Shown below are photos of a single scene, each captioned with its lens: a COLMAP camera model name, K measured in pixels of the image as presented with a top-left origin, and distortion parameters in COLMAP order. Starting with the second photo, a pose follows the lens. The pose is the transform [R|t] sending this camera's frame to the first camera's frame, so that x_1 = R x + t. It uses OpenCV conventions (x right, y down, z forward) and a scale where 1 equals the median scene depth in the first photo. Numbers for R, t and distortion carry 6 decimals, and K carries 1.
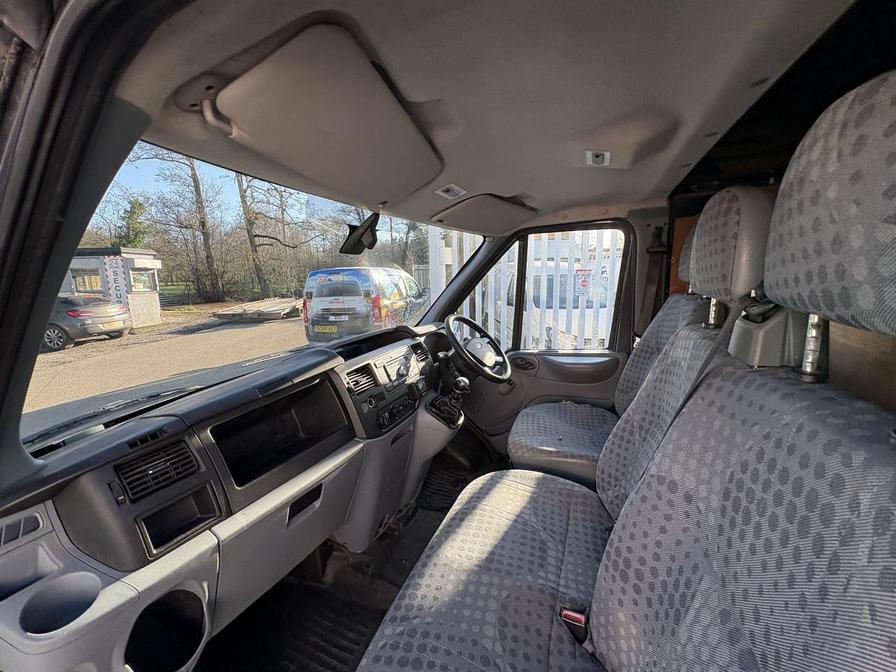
lens RADIAL K [[357.0, 0, 446.5], [0, 357.0, 332.0], [0, 0, 1]] dist [0.003215, 0.000169]
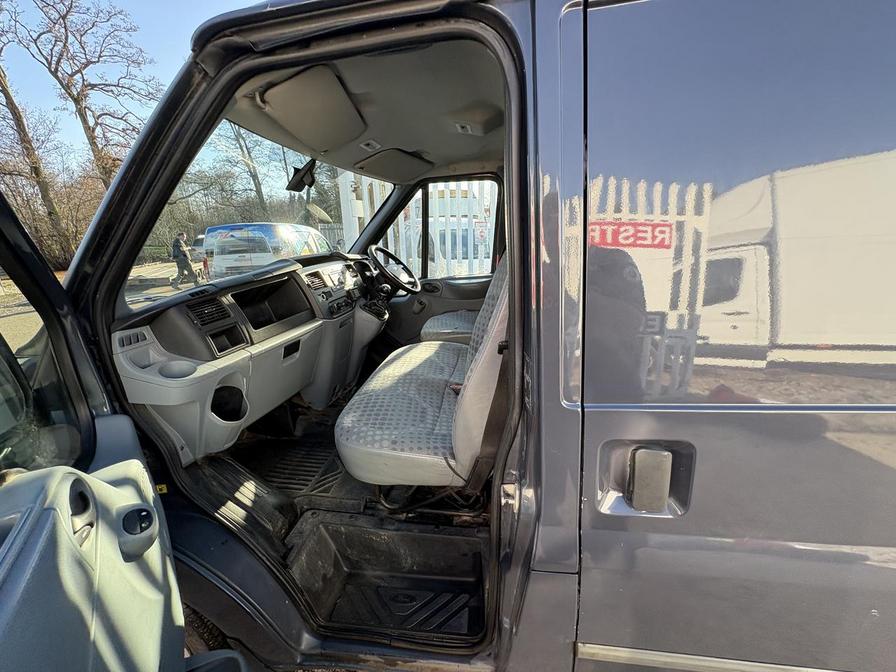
lens RADIAL K [[357.0, 0, 448.0], [0, 357.0, 336.1], [0, 0, 1]] dist [0.003215, 0.000169]
pose [[0.969409, -0.072474, 0.234509, -0.056068], [0.045817, 0.992052, 0.117193, 0.159319], [-0.241138, -0.102863, 0.965024, -0.402905]]
